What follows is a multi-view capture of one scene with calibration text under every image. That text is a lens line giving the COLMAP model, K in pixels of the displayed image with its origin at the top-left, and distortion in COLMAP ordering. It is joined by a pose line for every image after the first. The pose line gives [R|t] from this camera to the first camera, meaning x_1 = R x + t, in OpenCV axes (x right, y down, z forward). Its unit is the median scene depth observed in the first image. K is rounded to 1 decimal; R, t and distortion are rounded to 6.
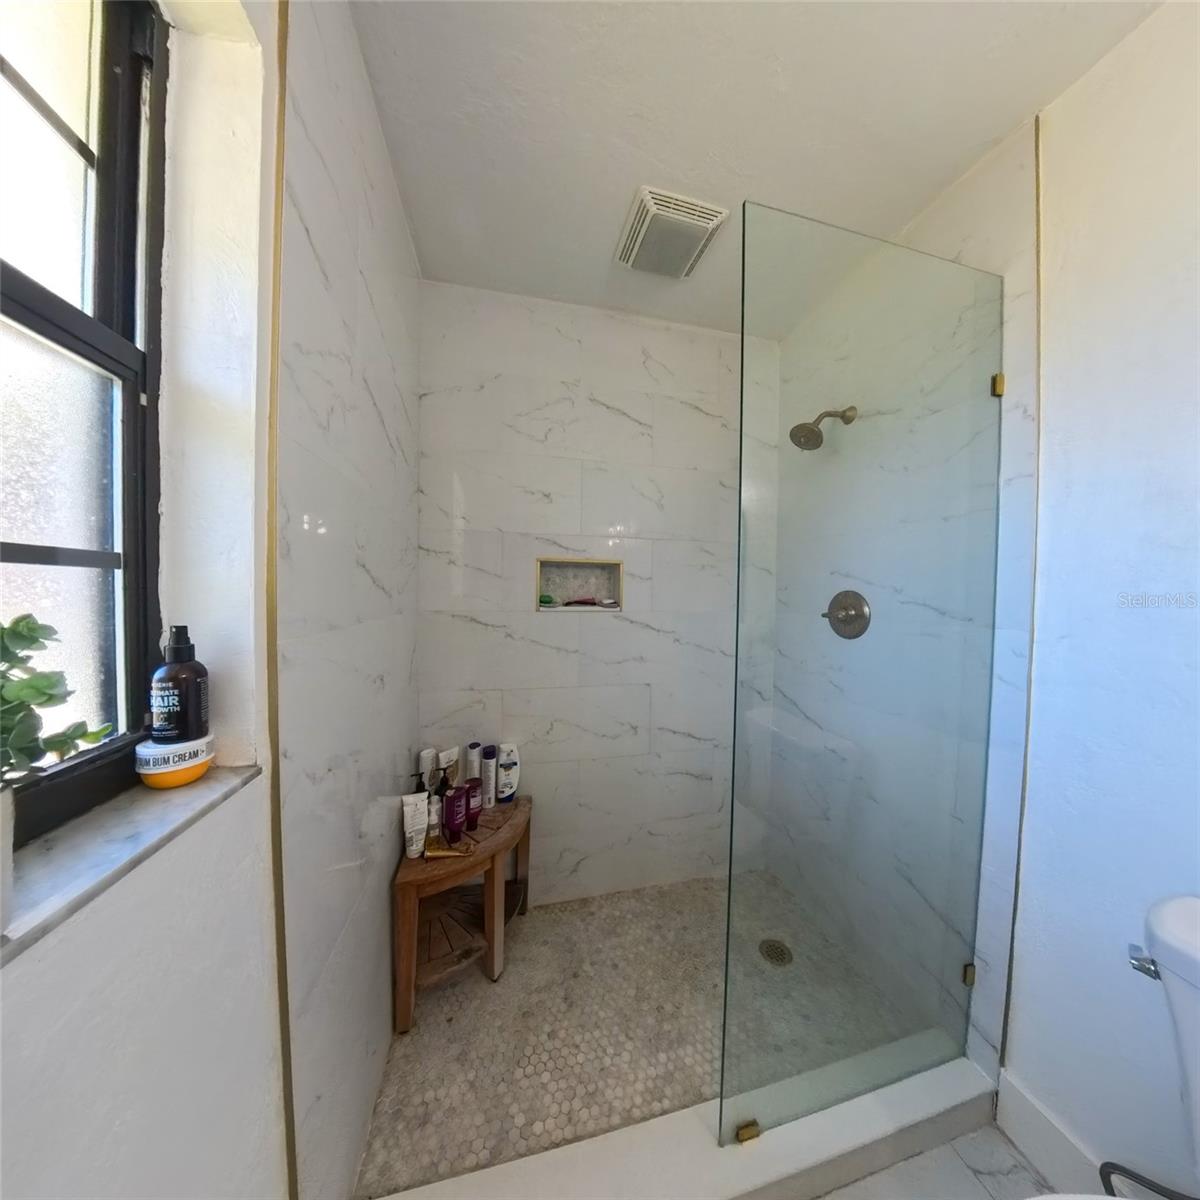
lens RADIAL K [[392.1, 0, 600.0], [0, 392.1, 600.0], [0, 0, 1]] dist [-0.028177, 0.002600]
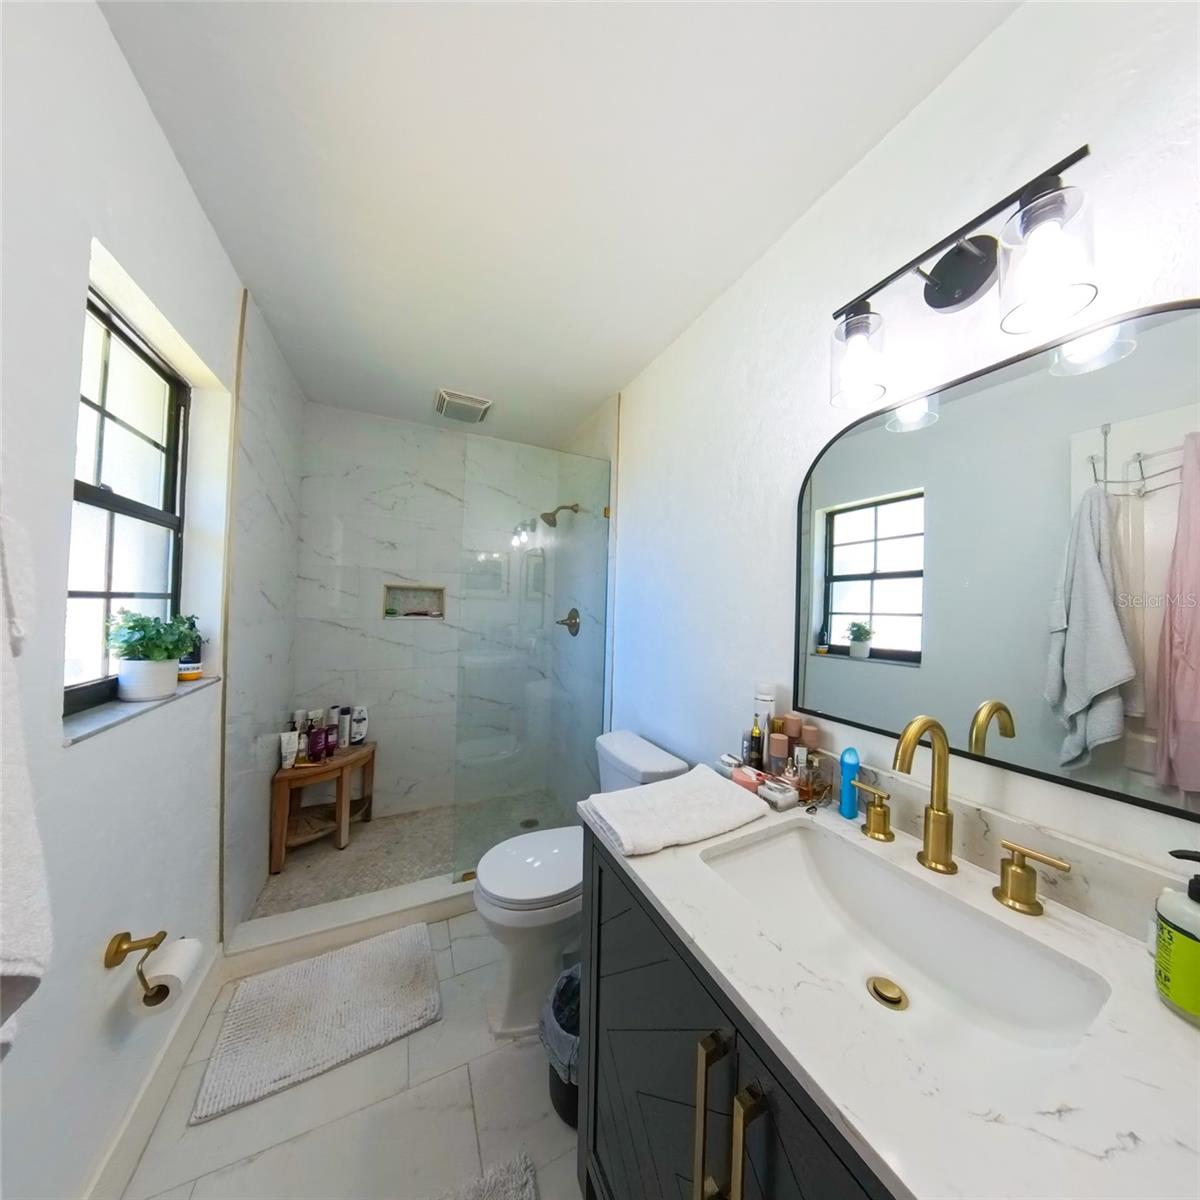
lens RADIAL K [[392.1, 0, 600.0], [0, 392.1, 600.0], [0, 0, 1]] dist [-0.028177, 0.002600]
pose [[0.975154, 0.016300, 0.220928, 0.381164], [-0.009353, 0.999430, -0.032452, -0.005642], [-0.221331, 0.029579, 0.974750, -0.781751]]
